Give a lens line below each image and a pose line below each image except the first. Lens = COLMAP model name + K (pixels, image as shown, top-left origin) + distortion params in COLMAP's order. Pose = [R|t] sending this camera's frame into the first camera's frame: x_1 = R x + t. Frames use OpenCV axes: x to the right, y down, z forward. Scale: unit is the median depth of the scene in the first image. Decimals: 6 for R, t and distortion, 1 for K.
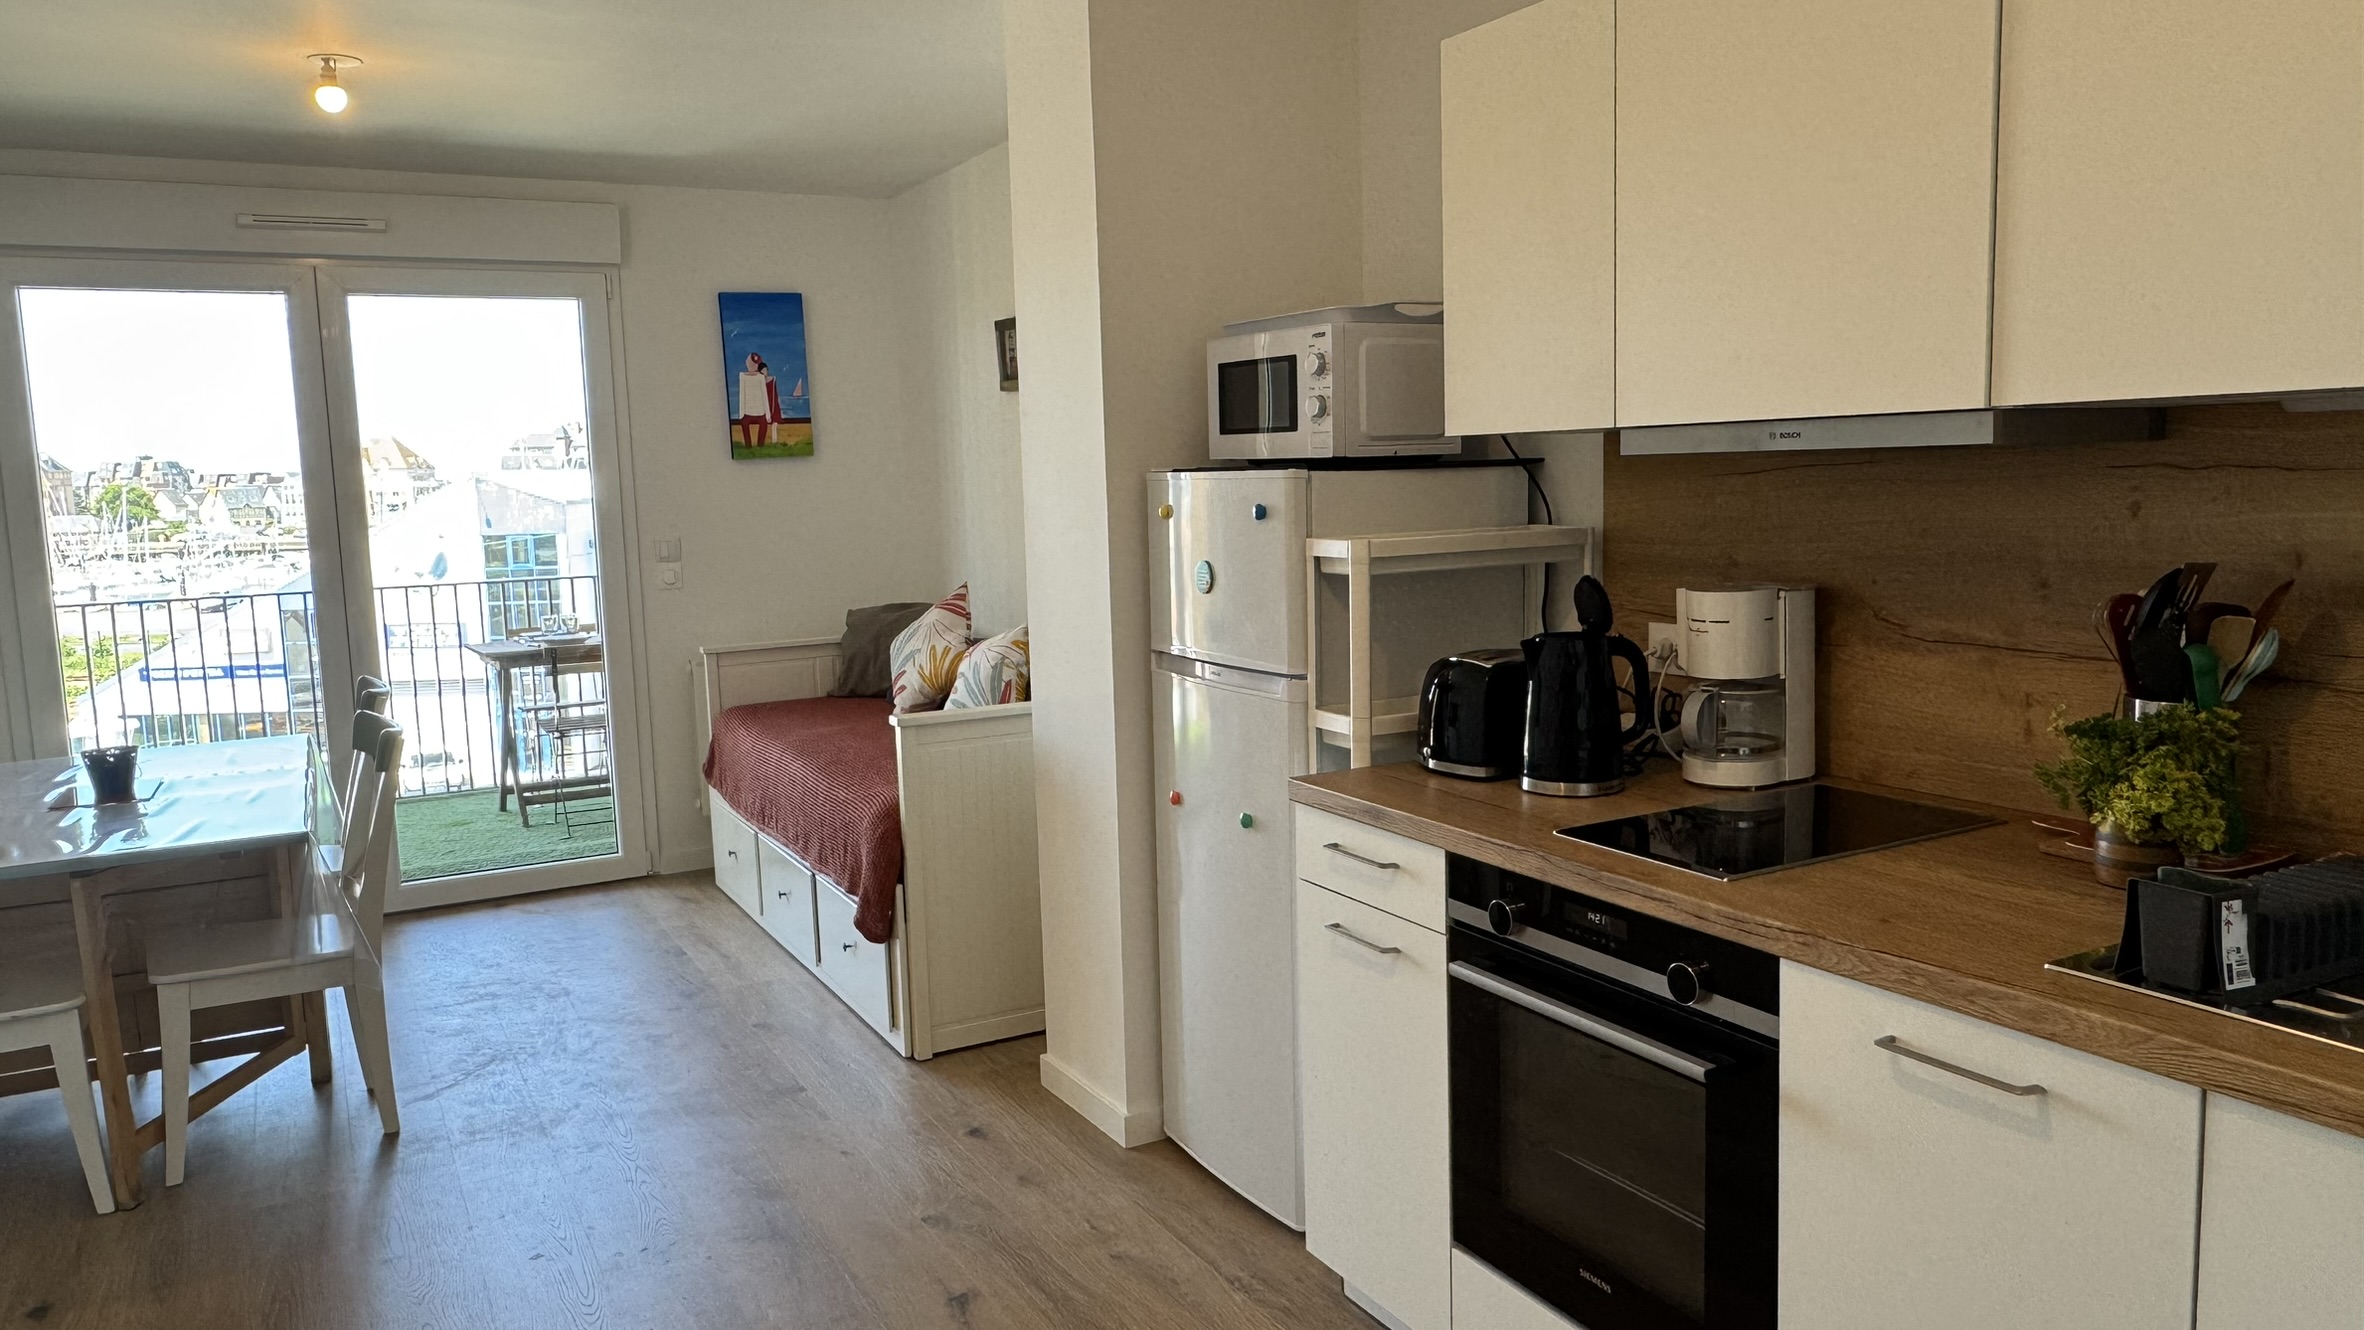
lens RADIAL K [[1597.1, 0, 1182.0], [0, 1597.1, 665.0], [0, 0, 1]] dist [-0.002562, -0.001184]
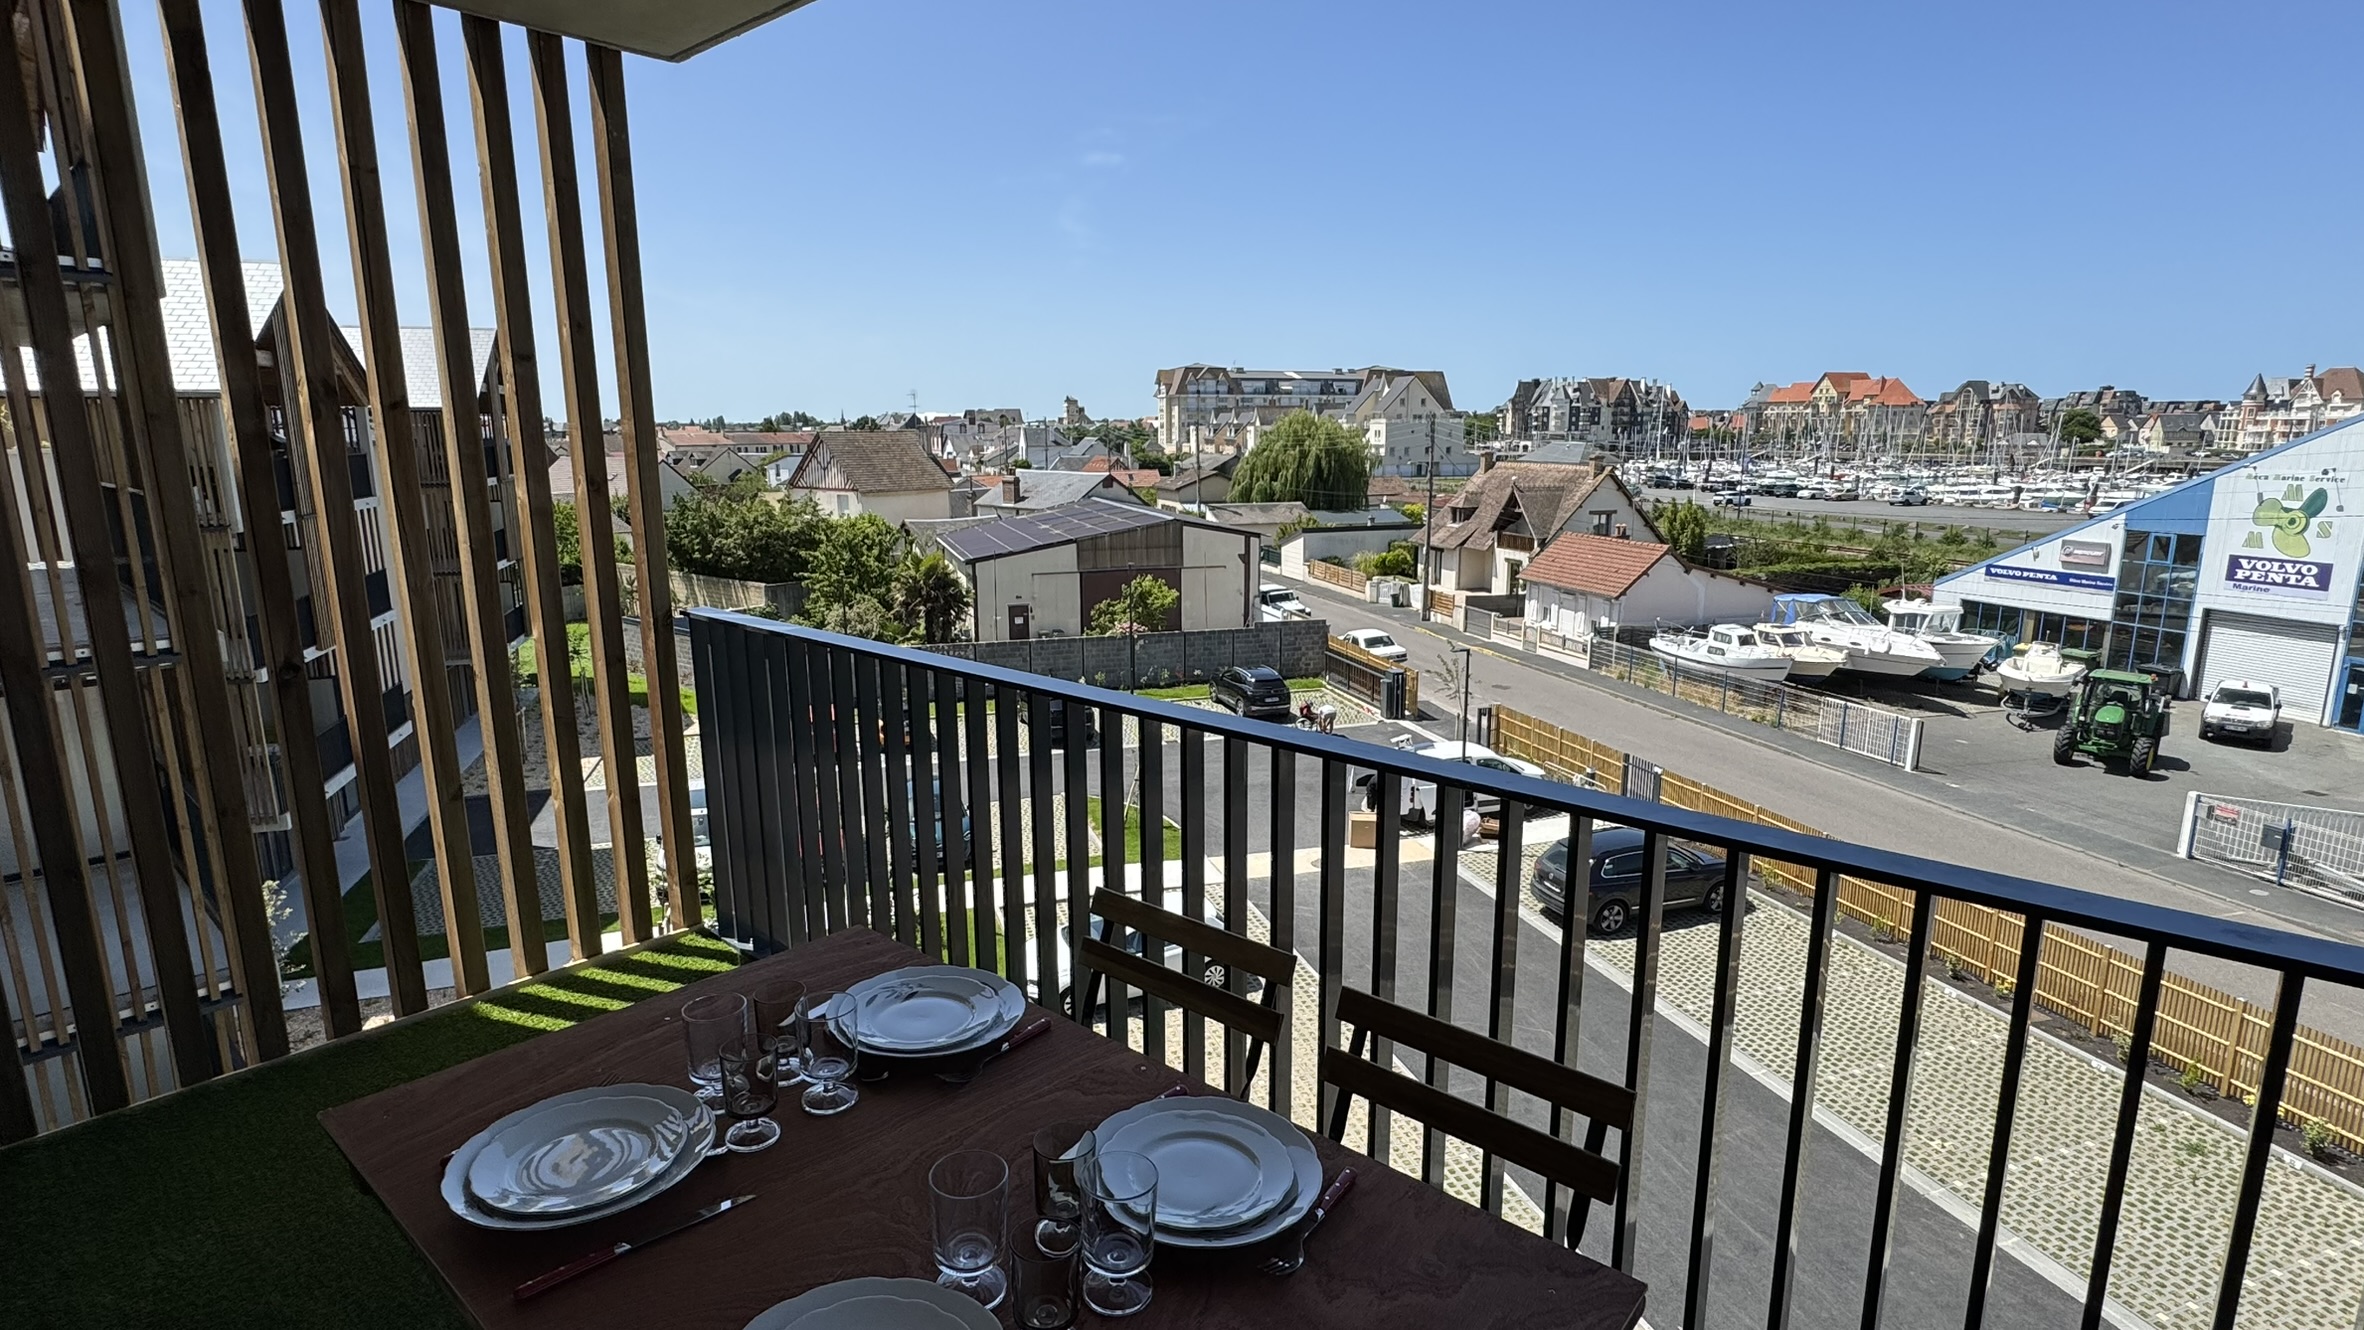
lens RADIAL K [[1171.7, 0, 1214.5], [0, 1171.7, 665.8], [0, 0, 1]] dist [-0.000211, -0.000087]
pose [[0.347112, 0.218773, -0.911949, -0.259800], [-0.123303, 0.974615, 0.186874, -0.149722], [0.929682, 0.047579, 0.365276, 1.182484]]
